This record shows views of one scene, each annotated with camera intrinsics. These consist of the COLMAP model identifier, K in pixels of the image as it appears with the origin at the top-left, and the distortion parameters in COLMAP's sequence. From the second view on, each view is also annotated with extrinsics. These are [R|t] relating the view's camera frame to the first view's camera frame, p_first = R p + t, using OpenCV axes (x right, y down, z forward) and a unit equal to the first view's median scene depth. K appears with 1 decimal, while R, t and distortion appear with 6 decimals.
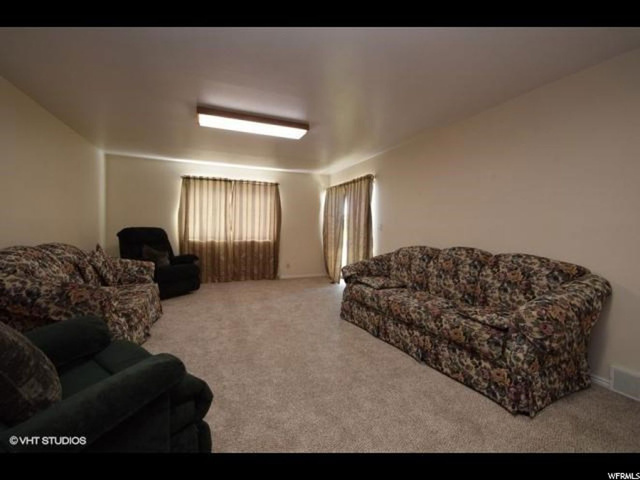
lens RADIAL K [[281.9, 0, 318.5], [0, 281.9, 231.5], [0, 0, 1]] dist [0.012943, -0.011959]
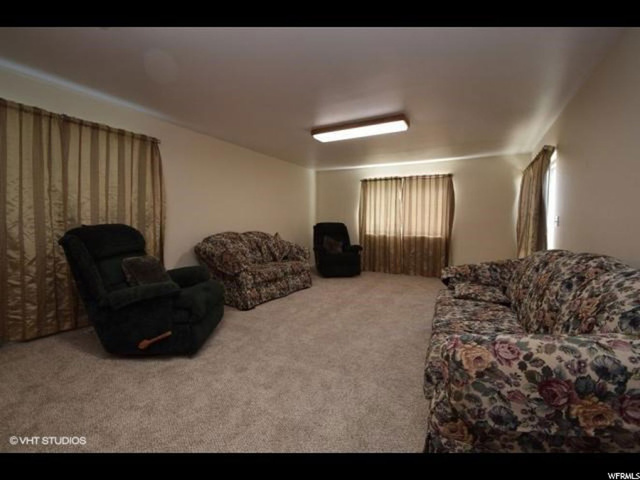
lens RADIAL K [[281.9, 0, 318.5], [0, 281.9, 231.5], [0, 0, 1]] dist [0.012943, -0.011959]
pose [[0.627310, 0.022386, -0.778448, 0.322535], [-0.013629, 0.999749, 0.017768, 0.003819], [0.778650, -0.000537, 0.627458, 0.104902]]
